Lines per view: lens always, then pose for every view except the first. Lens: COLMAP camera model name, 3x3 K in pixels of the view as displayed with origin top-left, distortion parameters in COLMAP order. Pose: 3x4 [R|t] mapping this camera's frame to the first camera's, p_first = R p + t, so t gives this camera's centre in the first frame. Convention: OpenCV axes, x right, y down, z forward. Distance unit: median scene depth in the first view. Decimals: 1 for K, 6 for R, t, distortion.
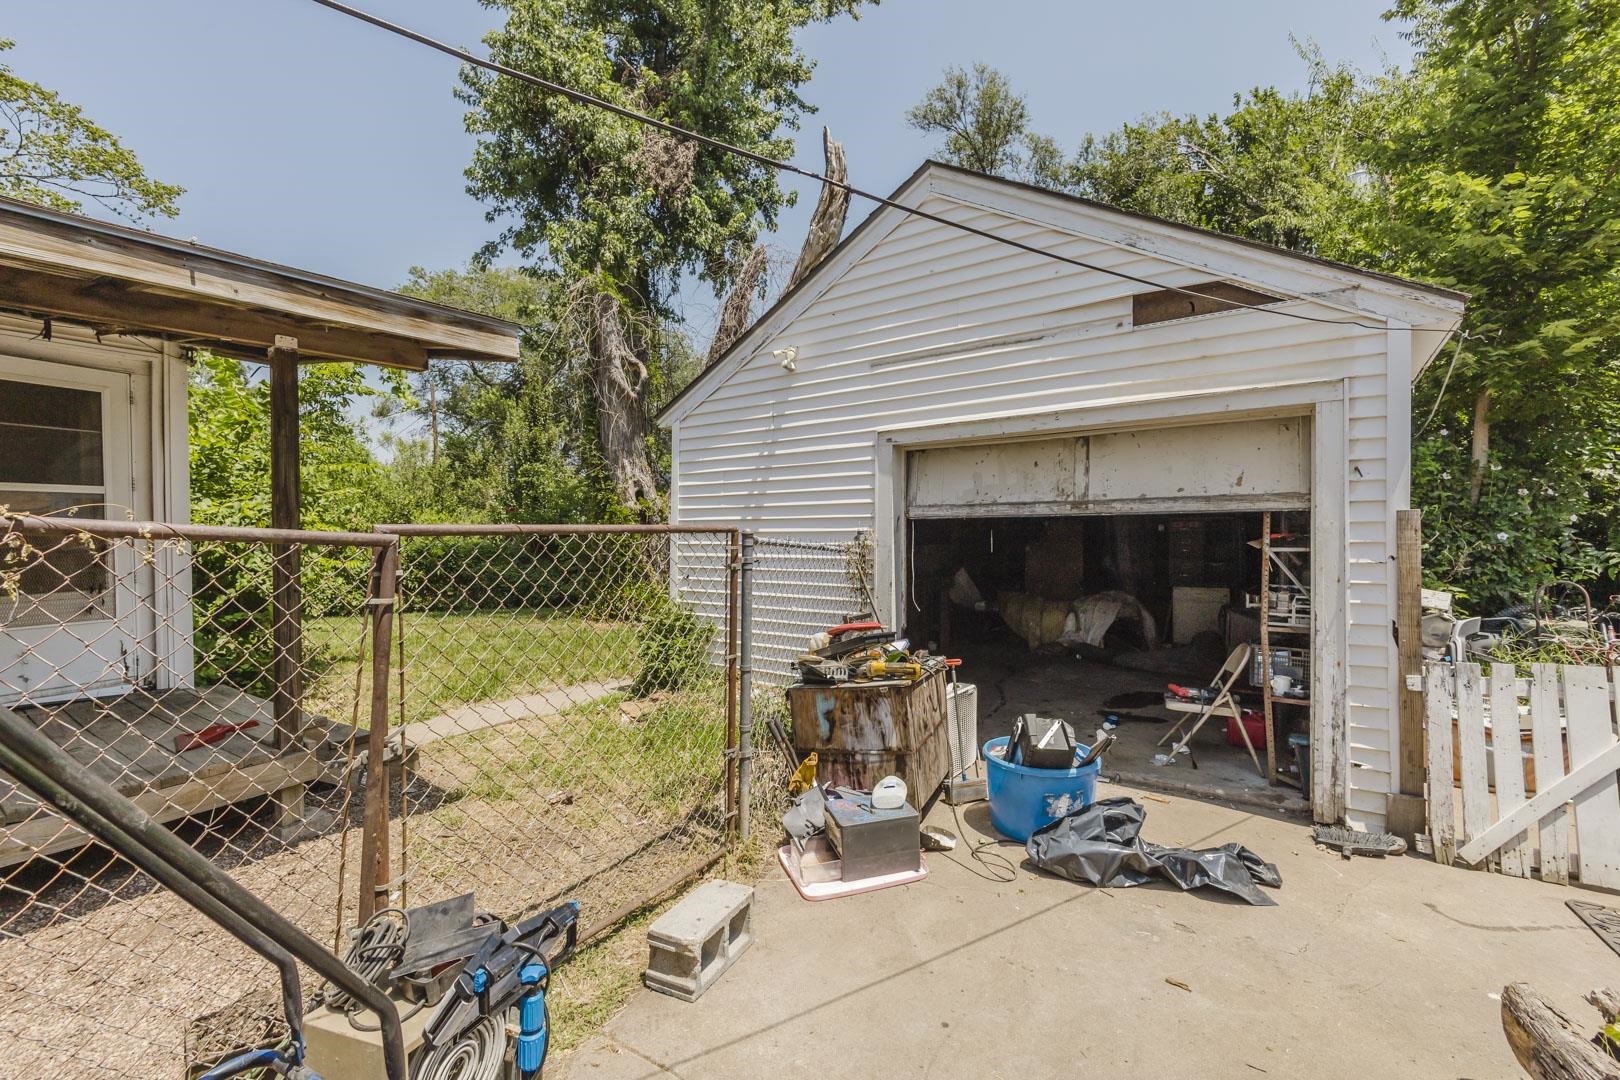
lens RADIAL K [[680.4, 0, 820.6], [0, 680.4, 531.2], [0, 0, 1]] dist [-0.007095, 0.001184]
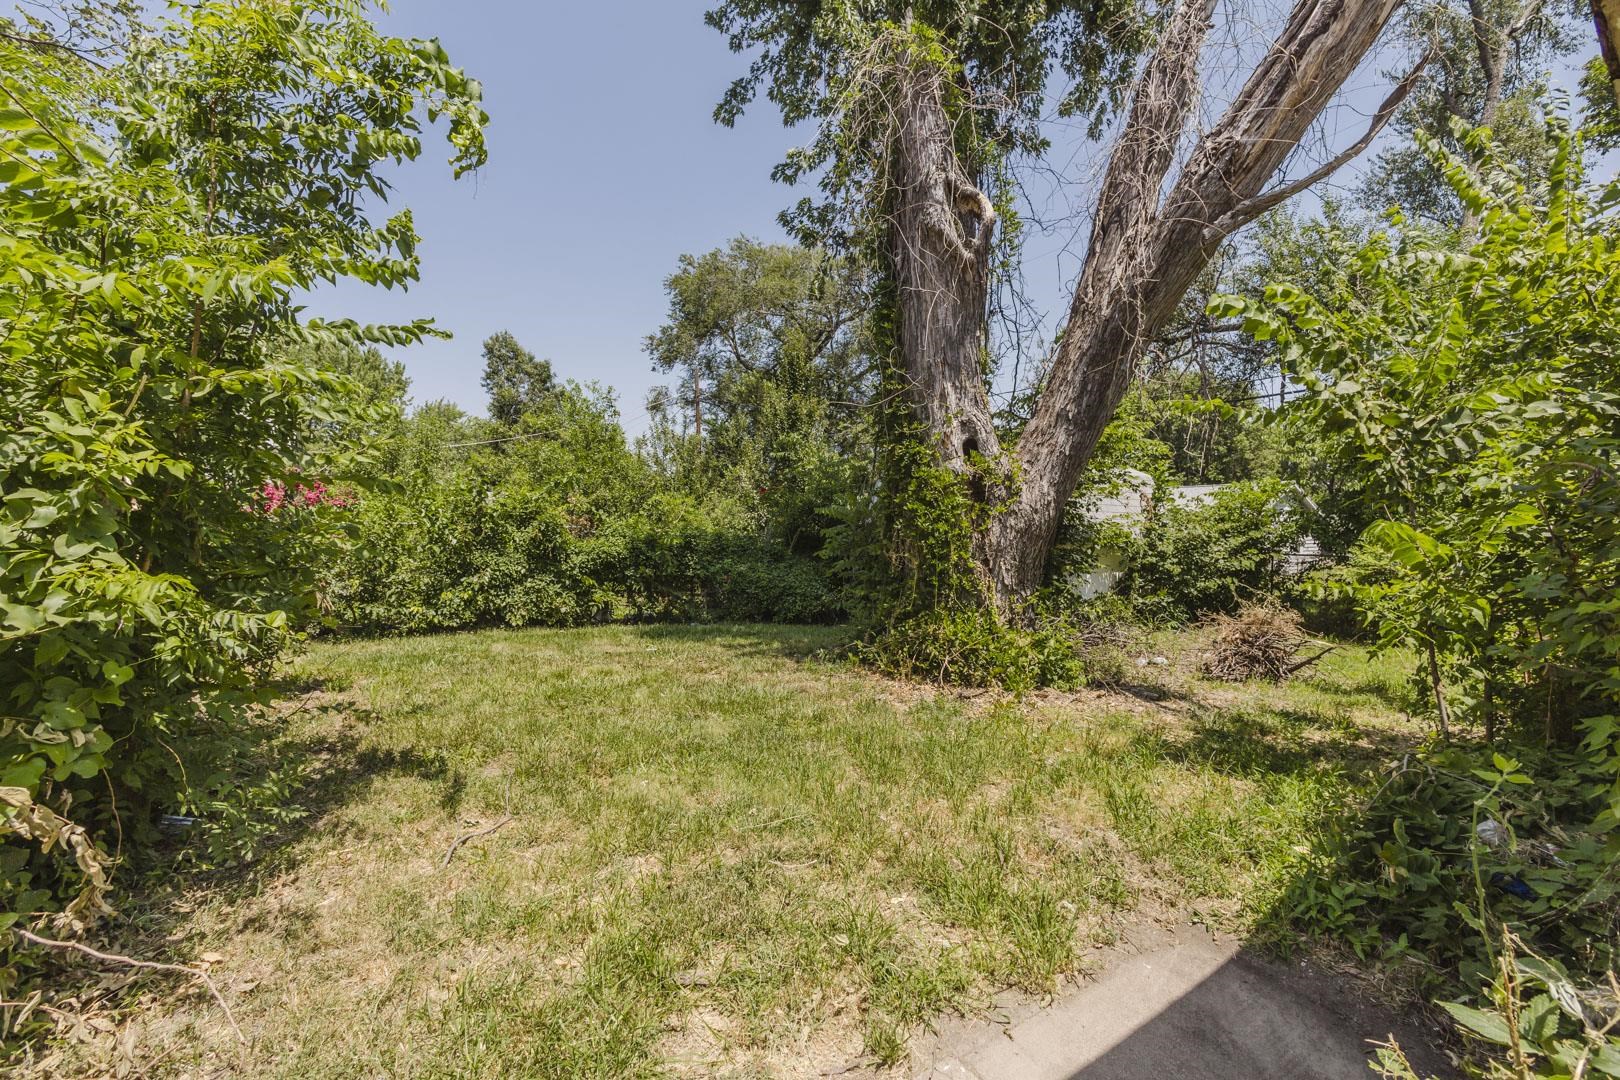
lens RADIAL K [[680.4, 0, 808.6], [0, 680.4, 535.0], [0, 0, 1]] dist [-0.007095, 0.001184]
pose [[0.930378, 0.022378, -0.365918, -0.187525], [-0.019772, 0.999745, 0.010867, 0.012417], [0.366069, -0.002875, 0.930583, 0.453505]]
